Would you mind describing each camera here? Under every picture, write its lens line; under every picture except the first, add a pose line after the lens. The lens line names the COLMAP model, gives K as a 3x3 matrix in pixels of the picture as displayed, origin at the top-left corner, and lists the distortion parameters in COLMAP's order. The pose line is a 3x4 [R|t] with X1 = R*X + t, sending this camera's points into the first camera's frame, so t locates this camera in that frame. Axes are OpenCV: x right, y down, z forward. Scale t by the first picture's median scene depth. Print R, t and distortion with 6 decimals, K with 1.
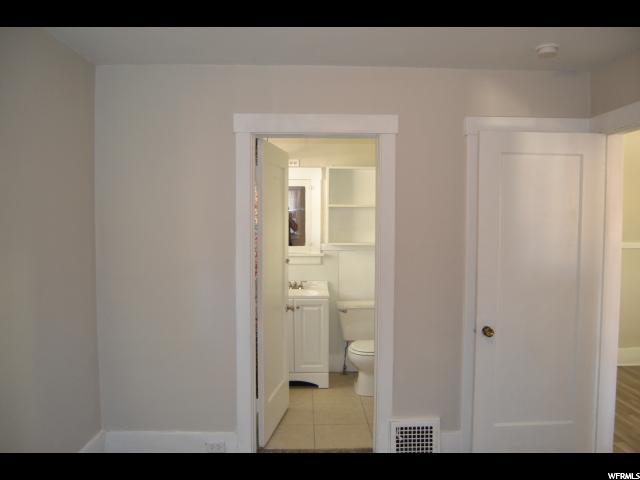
lens RADIAL K [[507.3, 0, 337.9], [0, 507.3, 238.6], [0, 0, 1]] dist [-0.102519, 0.004797]
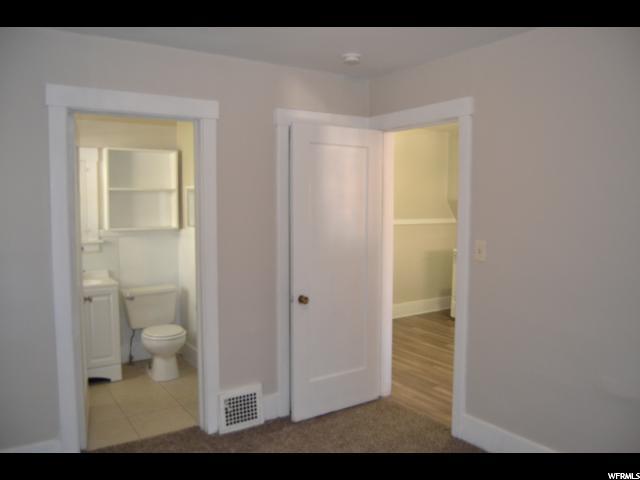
lens RADIAL K [[507.3, 0, 337.9], [0, 507.3, 238.6], [0, 0, 1]] dist [-0.102519, 0.004797]
pose [[0.840575, -0.041101, 0.540134, -0.233316], [0.025723, 0.999021, 0.035988, 0.007040], [-0.541084, -0.016357, 0.840809, -0.008916]]
